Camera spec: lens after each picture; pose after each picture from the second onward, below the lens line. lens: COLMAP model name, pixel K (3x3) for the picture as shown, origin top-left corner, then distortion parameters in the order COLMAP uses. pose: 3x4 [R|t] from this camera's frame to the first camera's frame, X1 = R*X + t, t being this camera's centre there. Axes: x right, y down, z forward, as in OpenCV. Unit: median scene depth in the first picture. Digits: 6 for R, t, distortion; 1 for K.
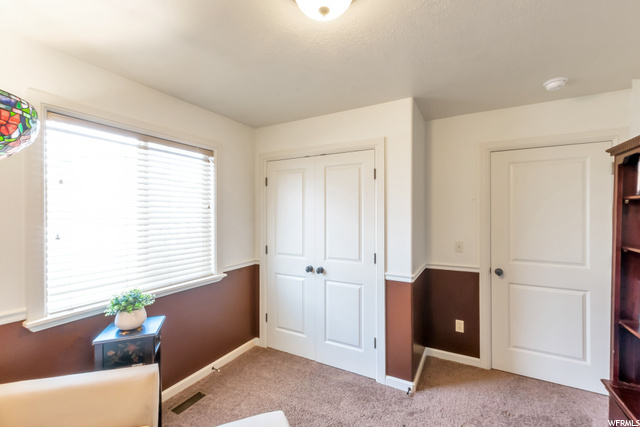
lens RADIAL K [[279.7, 0, 319.2], [0, 279.7, 214.6], [0, 0, 1]] dist [0.000546, -0.000030]
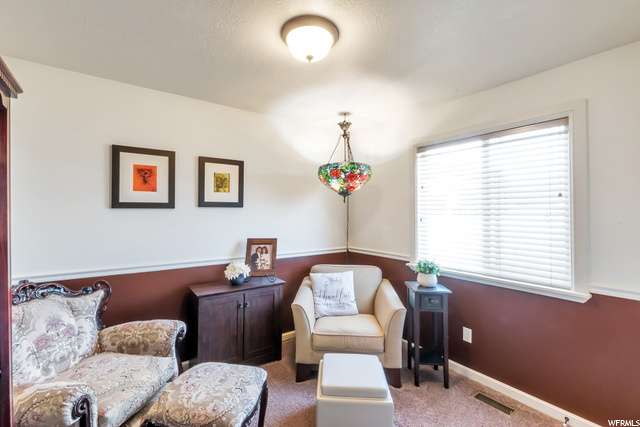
lens RADIAL K [[279.7, 0, 319.4], [0, 279.7, 212.0], [0, 0, 1]] dist [0.000546, -0.000030]
pose [[-0.403004, 0.004606, -0.915187, 0.634414], [0.000742, 0.999989, 0.004706, 0.015689], [0.915198, 0.001218, -0.403003, 0.830089]]
